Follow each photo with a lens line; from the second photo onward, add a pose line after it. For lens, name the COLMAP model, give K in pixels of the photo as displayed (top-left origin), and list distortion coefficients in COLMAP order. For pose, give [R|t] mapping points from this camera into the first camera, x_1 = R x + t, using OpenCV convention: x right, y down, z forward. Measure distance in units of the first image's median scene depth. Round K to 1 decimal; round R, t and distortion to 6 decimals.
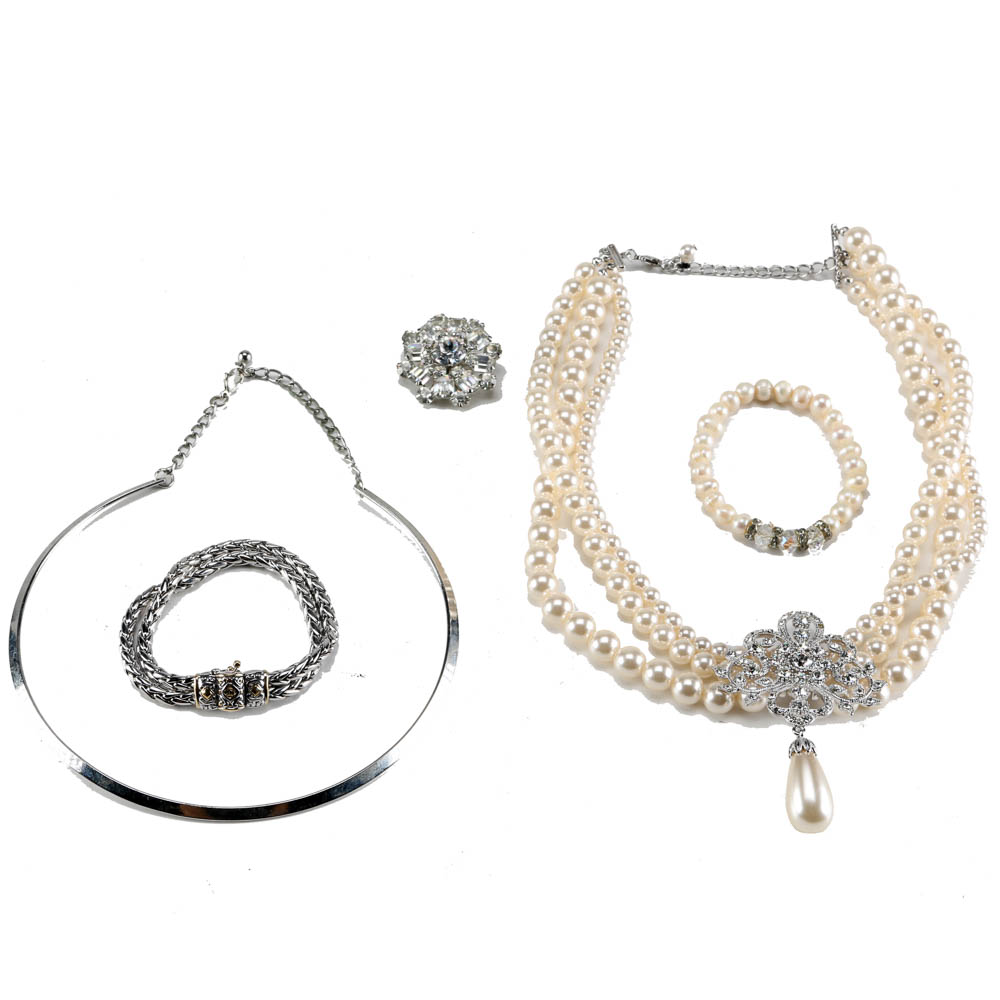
lens RADIAL K [[2696.5, 0, 501.0], [0, 2696.5, 504.4], [0, 0, 1]] dist [0.290168, 0.000000]
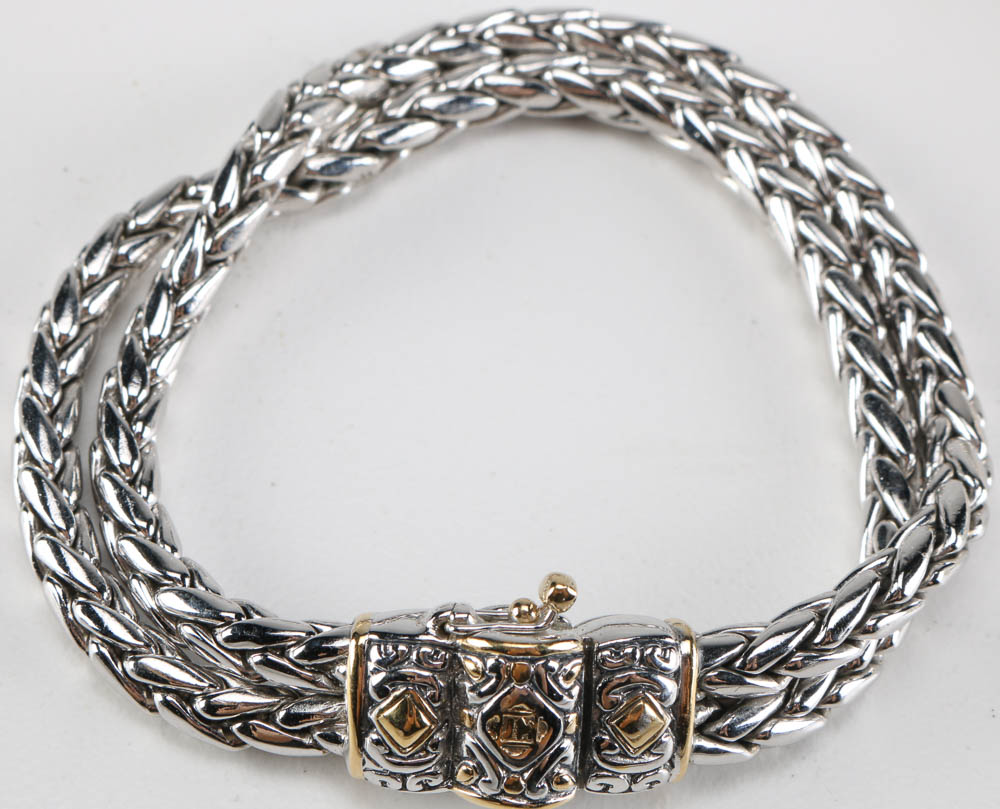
lens RADIAL K [[2880.1, 0, 498.1], [0, 2880.1, 402.8], [0, 0, 1]] dist [0.179781, 0.000000]
pose [[0.997169, 0.072447, -0.020118, -0.096167], [-0.069690, 0.990988, 0.114395, 0.019246], [0.028224, -0.112669, 0.993232, 0.762935]]
